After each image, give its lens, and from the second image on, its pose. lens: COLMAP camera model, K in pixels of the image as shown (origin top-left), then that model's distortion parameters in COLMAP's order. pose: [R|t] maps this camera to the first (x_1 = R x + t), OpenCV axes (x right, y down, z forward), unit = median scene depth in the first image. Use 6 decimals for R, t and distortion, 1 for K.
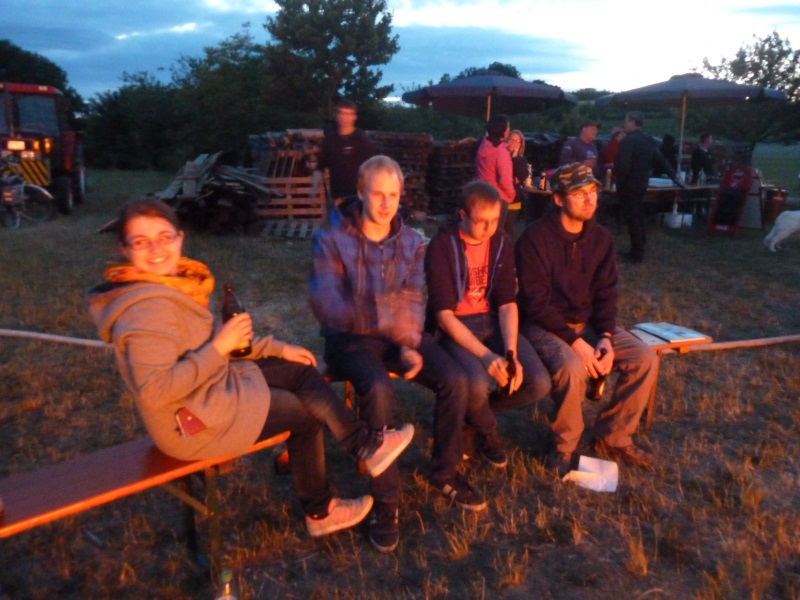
lens RADIAL K [[589.8, 0, 392.2], [0, 589.8, 307.4], [0, 0, 1]] dist [-0.048682, 0.021129]
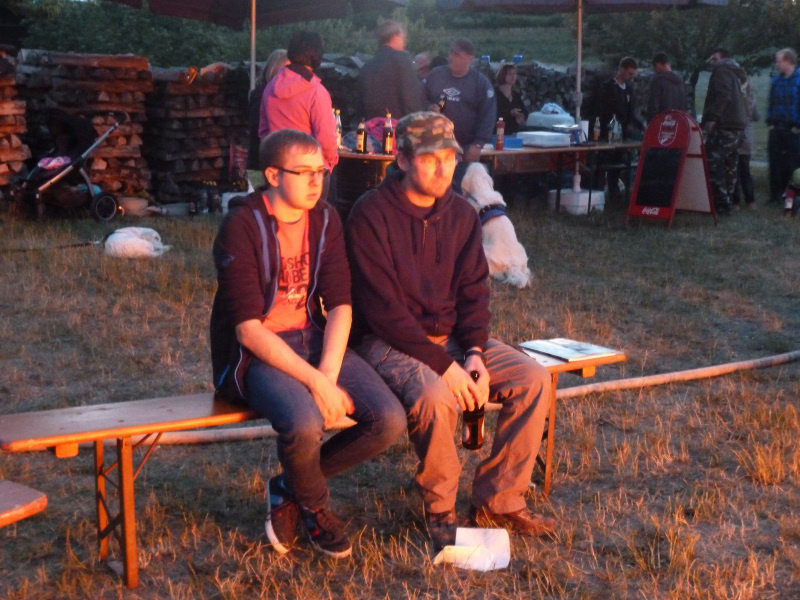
lens RADIAL K [[1172.2, 0, 419.7], [0, 1172.2, 296.5], [0, 0, 1]] dist [-0.073048, 0.000000]
pose [[0.953212, -0.047971, 0.298471, -0.097170], [0.072137, 0.994901, -0.070480, 0.065898], [-0.293568, 0.088713, 0.951813, -0.265642]]
